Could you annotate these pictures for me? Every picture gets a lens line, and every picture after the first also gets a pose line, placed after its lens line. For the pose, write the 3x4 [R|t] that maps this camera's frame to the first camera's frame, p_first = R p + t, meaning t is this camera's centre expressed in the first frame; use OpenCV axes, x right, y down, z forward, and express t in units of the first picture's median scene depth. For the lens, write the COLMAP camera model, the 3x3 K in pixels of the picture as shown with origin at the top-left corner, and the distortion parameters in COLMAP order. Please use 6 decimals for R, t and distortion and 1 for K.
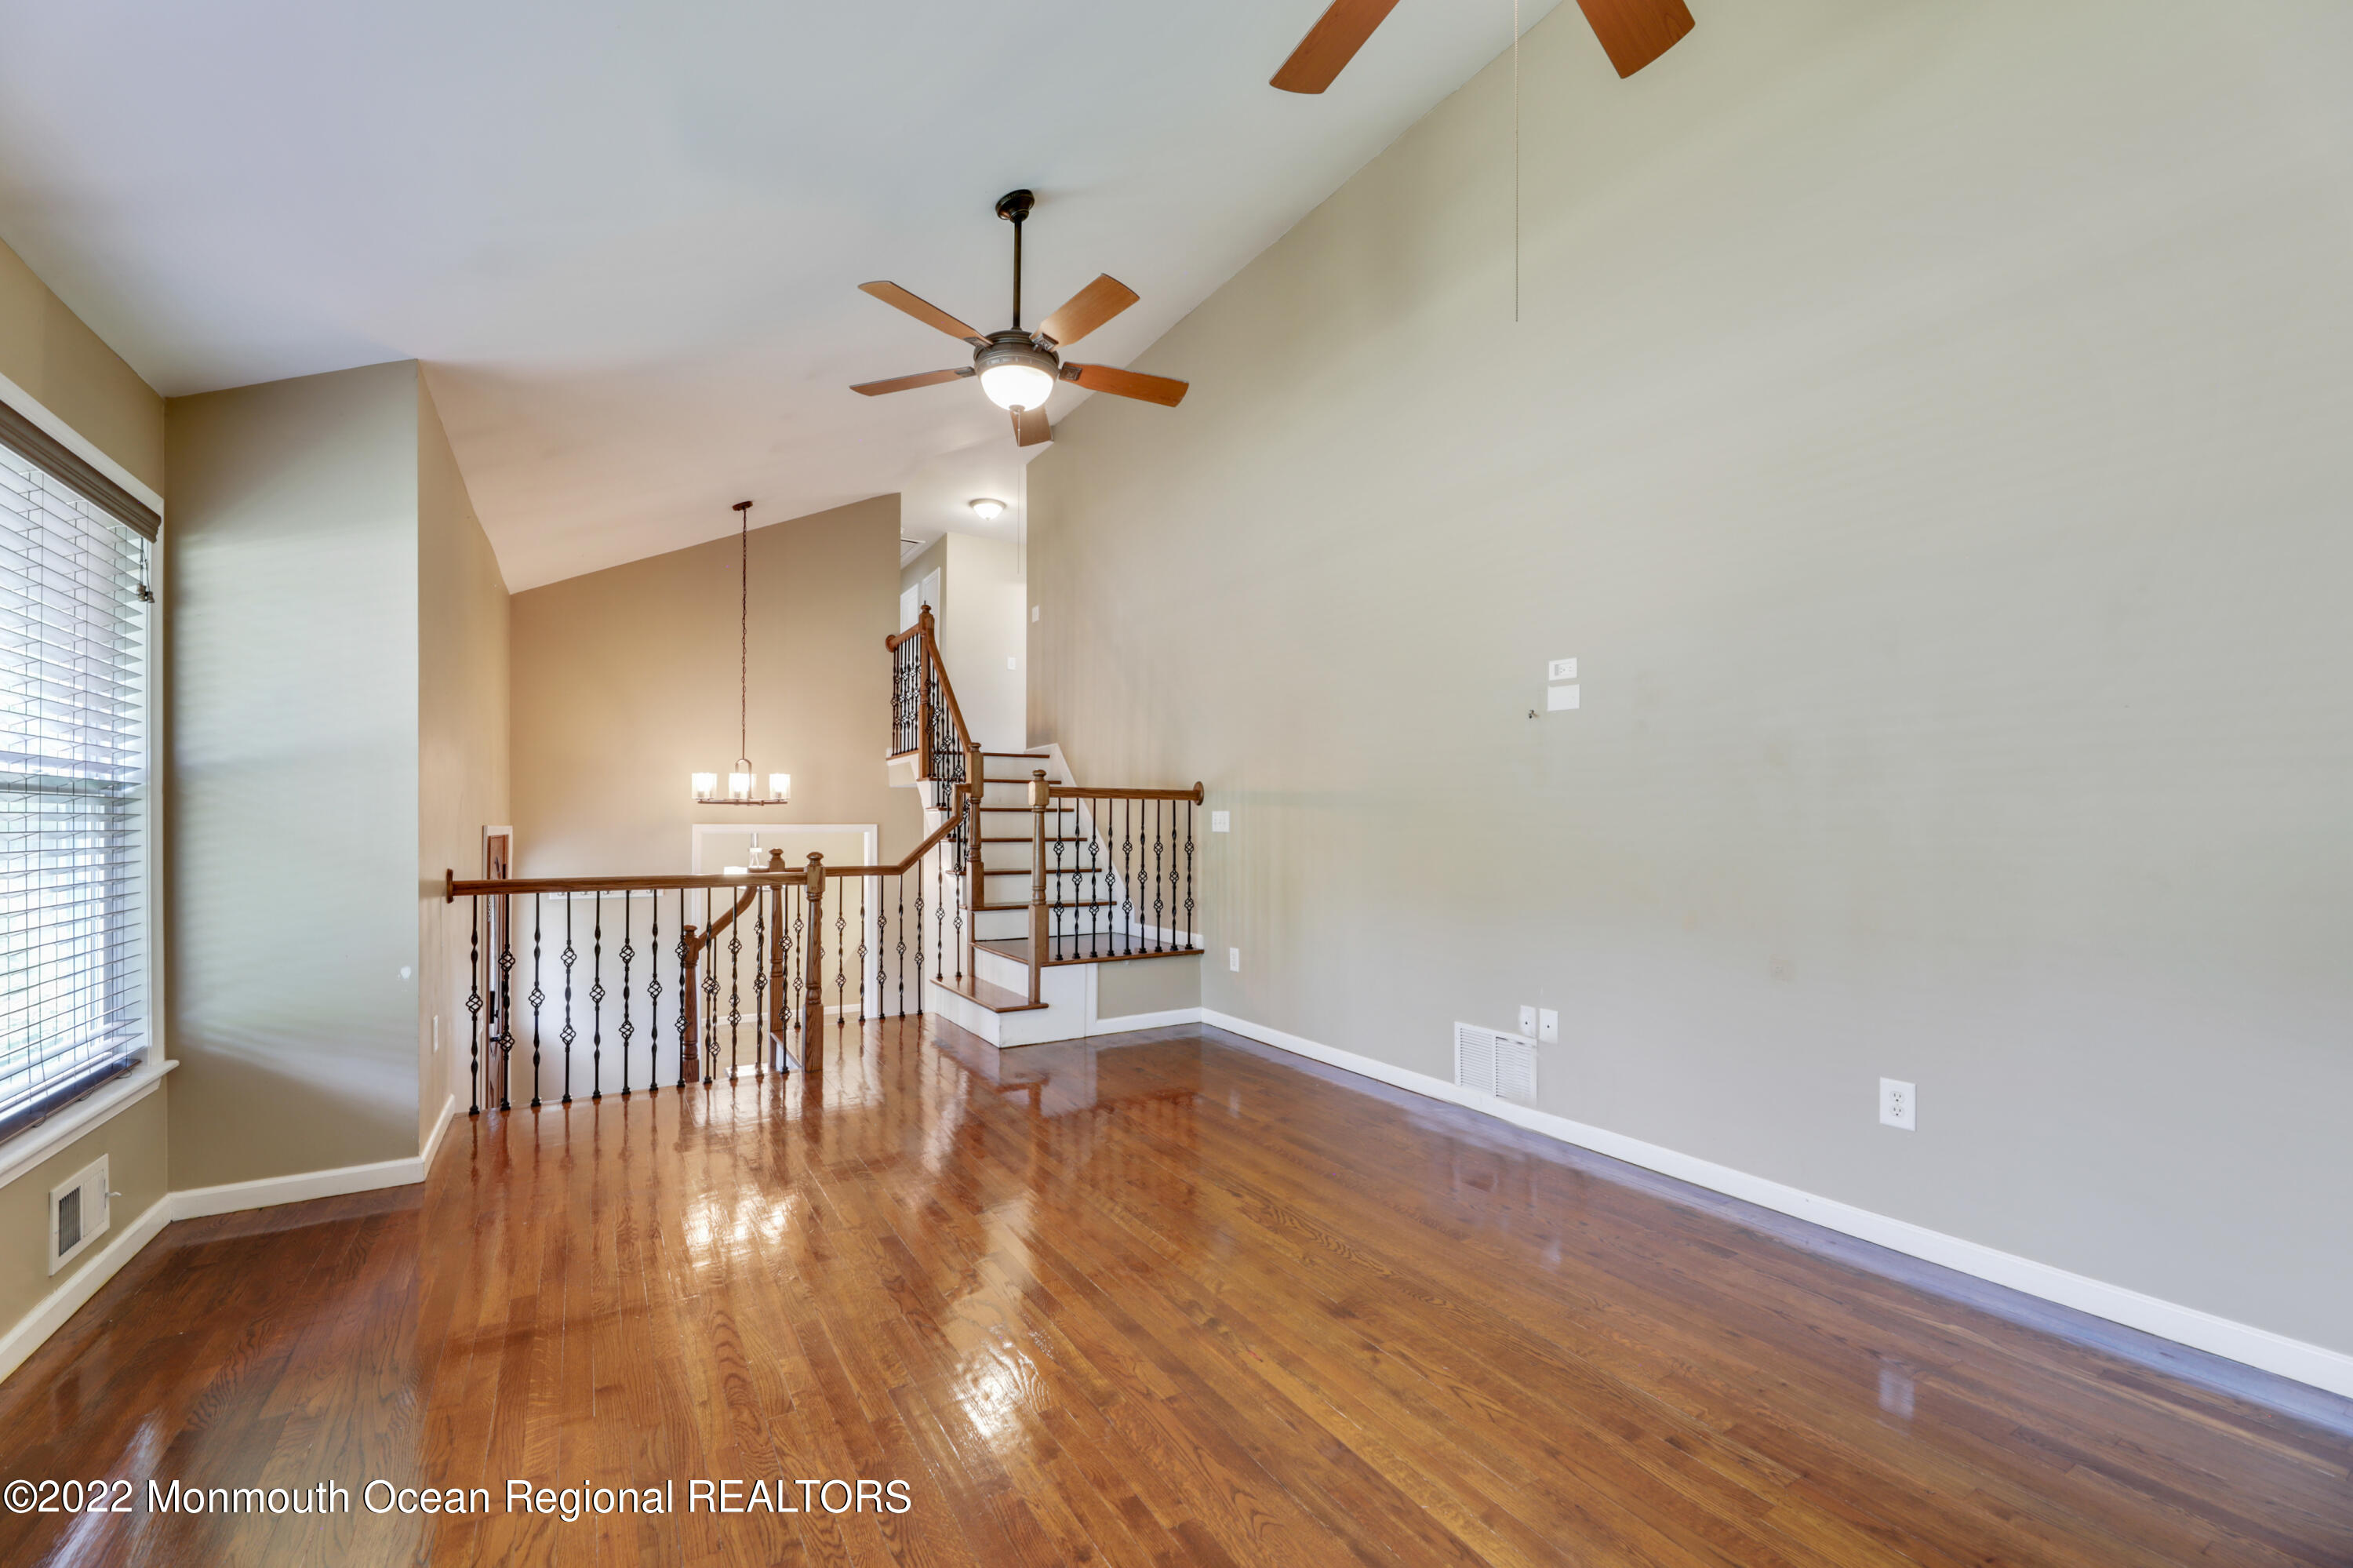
lens RADIAL K [[955.0, 0, 1145.1], [0, 955.0, 820.9], [0, 0, 1]] dist [-0.001329, -0.000147]
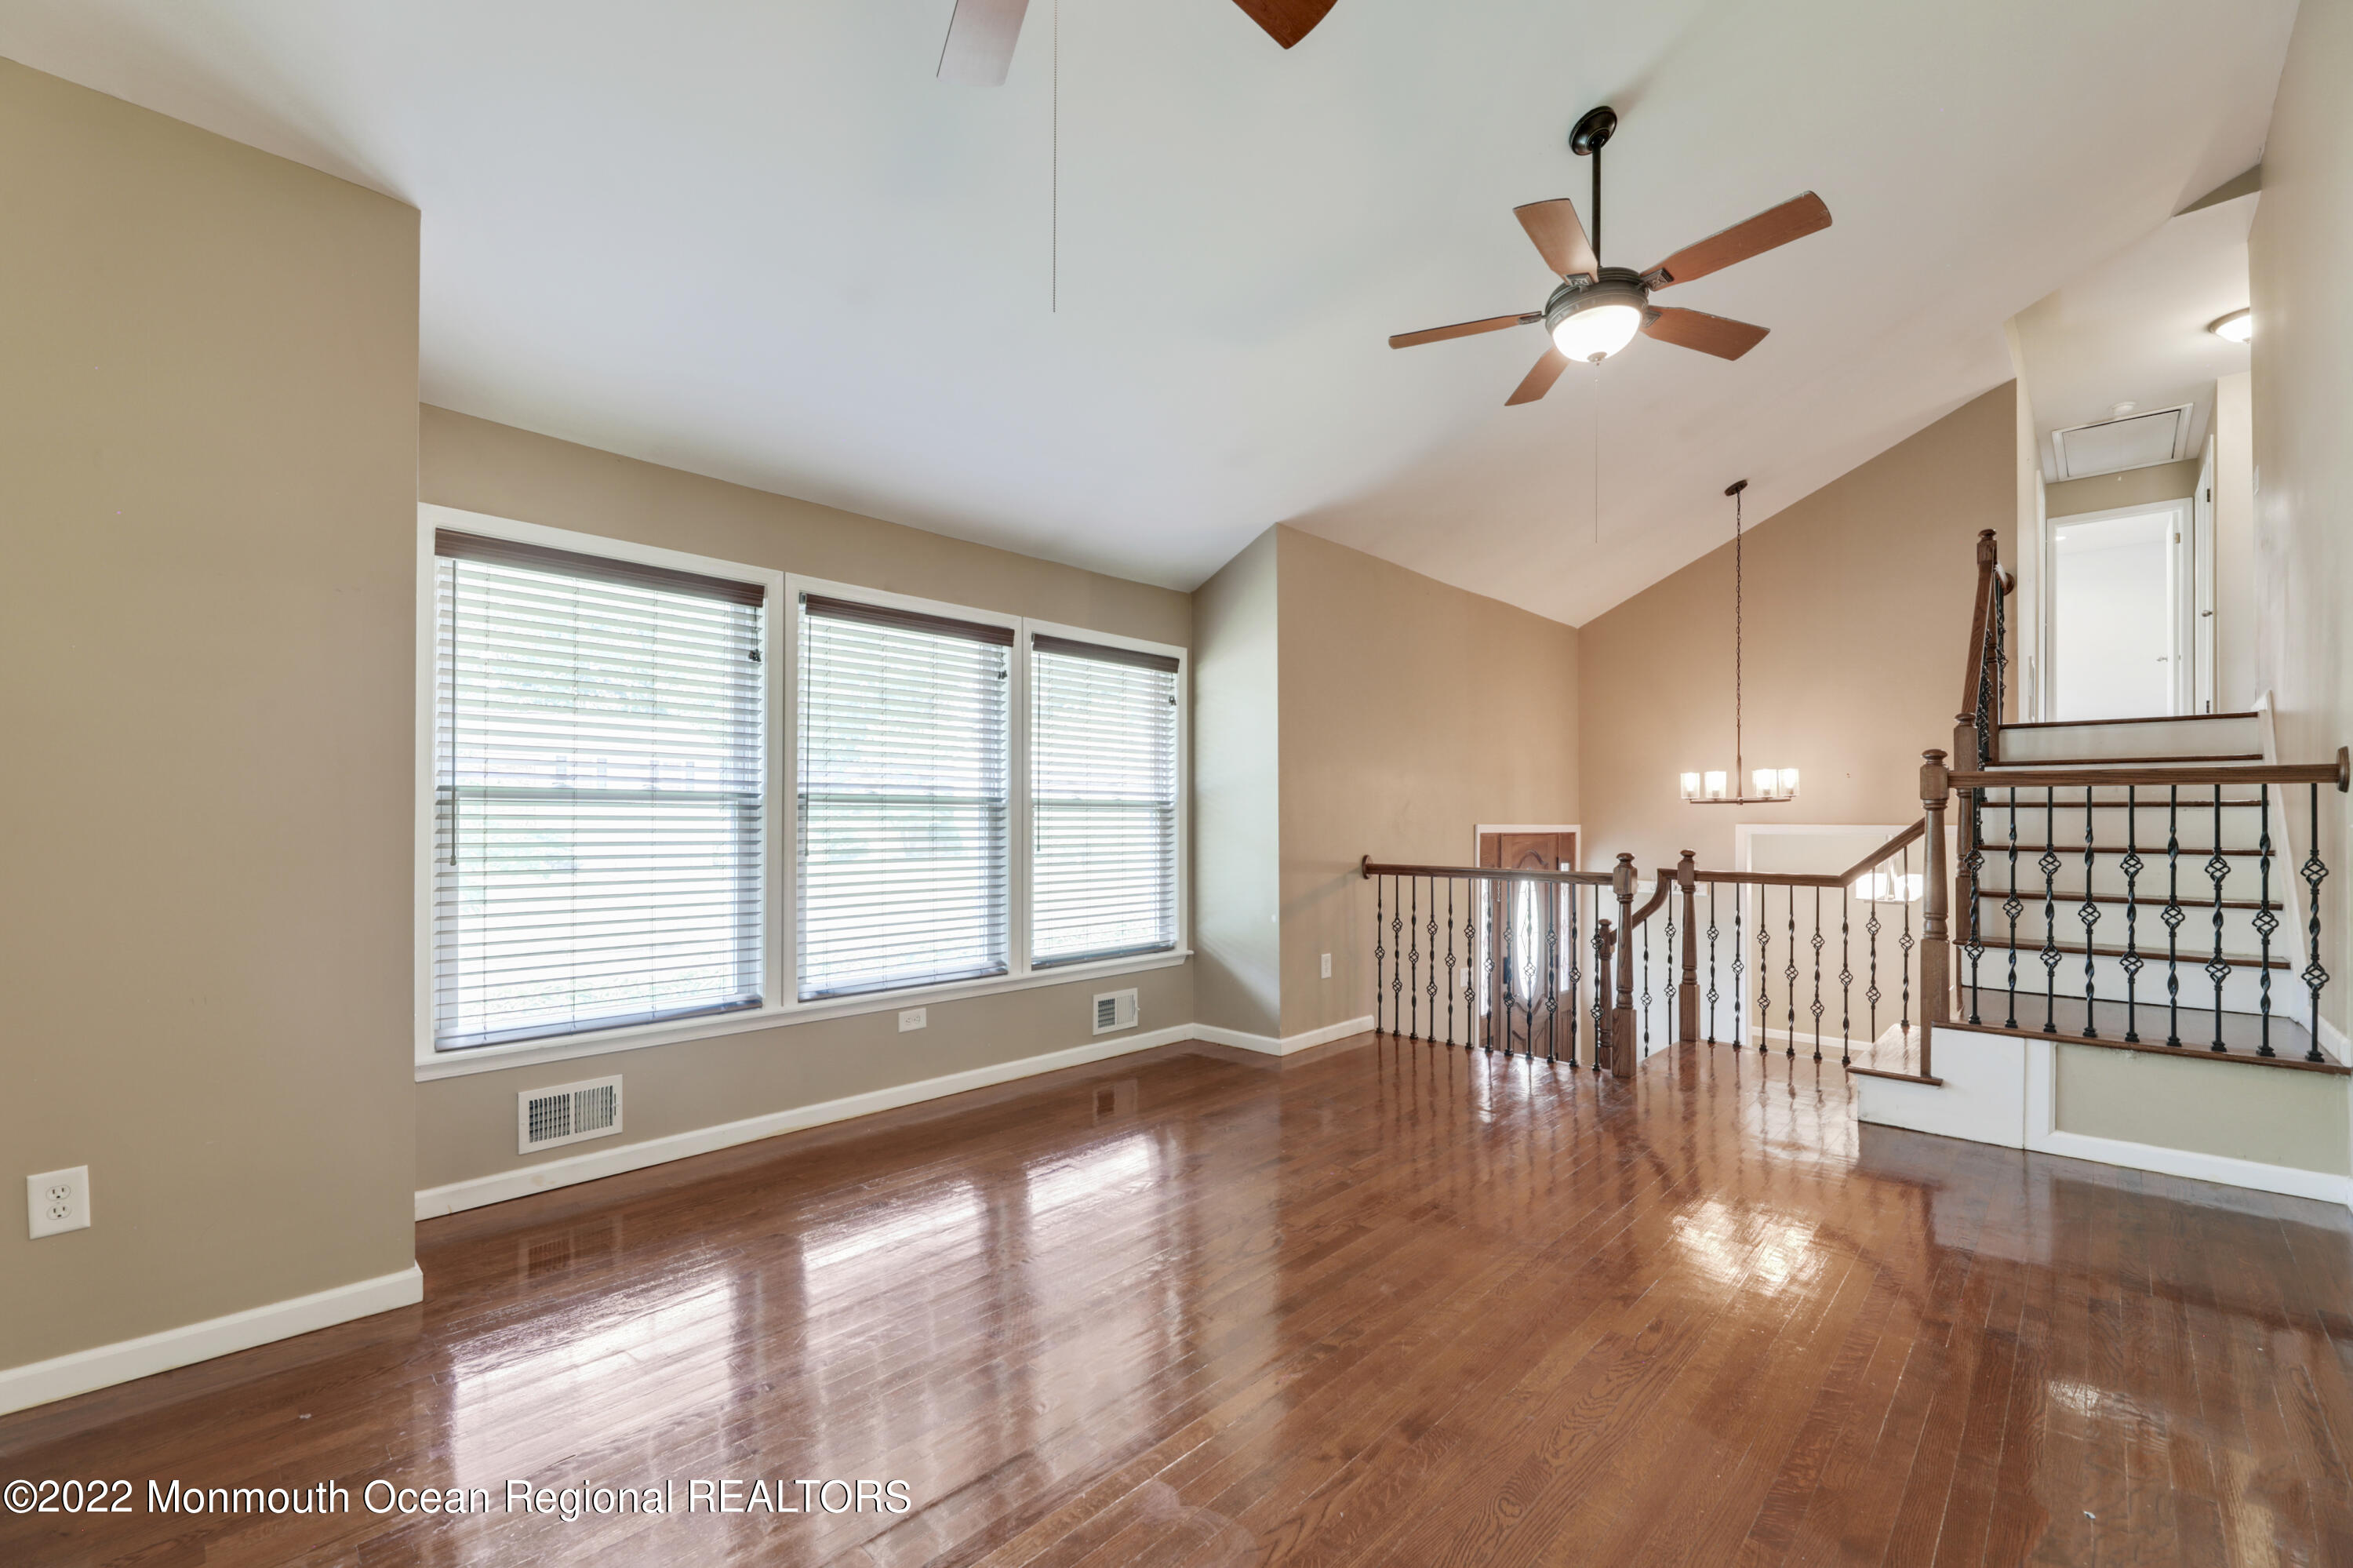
lens RADIAL K [[955.0, 0, 1181.4], [0, 955.0, 819.5], [0, 0, 1]] dist [-0.001329, -0.000147]
pose [[0.272146, -0.001130, -0.962255, 0.413715], [0.000027, 0.999999, -0.001166, -0.000384], [0.962256, 0.000291, 0.272146, 0.261283]]
